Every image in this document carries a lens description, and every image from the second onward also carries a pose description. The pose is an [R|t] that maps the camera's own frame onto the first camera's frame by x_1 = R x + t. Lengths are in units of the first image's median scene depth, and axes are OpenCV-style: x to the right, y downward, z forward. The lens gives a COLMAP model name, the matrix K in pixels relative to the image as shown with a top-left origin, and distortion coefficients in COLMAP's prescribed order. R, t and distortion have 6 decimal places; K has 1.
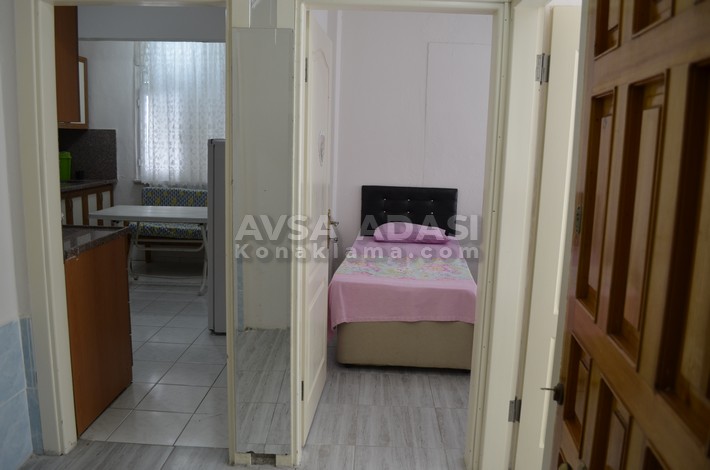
lens RADIAL K [[558.7, 0, 355.0], [0, 558.7, 235.0], [0, 0, 1]] dist [-0.077764, 0.006513]
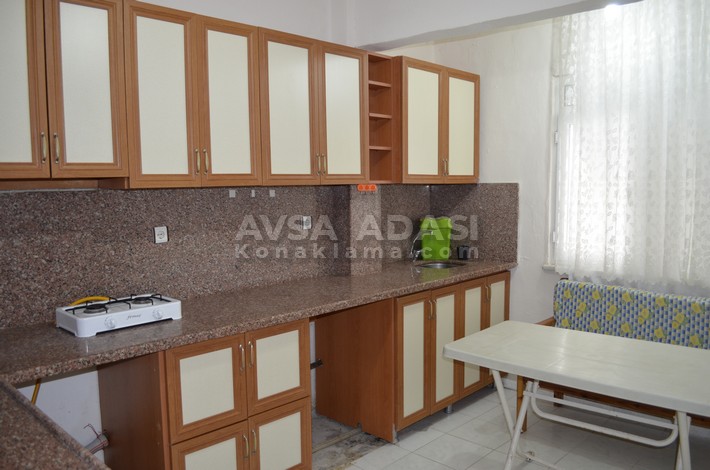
lens RADIAL K [[558.7, 0, 355.0], [0, 558.7, 235.0], [0, 0, 1]] dist [-0.077764, 0.006513]
pose [[0.742743, 0.024382, -0.669132, -0.153742], [-0.078923, 0.995558, -0.051330, -0.087635], [0.664909, 0.090935, 0.741369, 0.422382]]
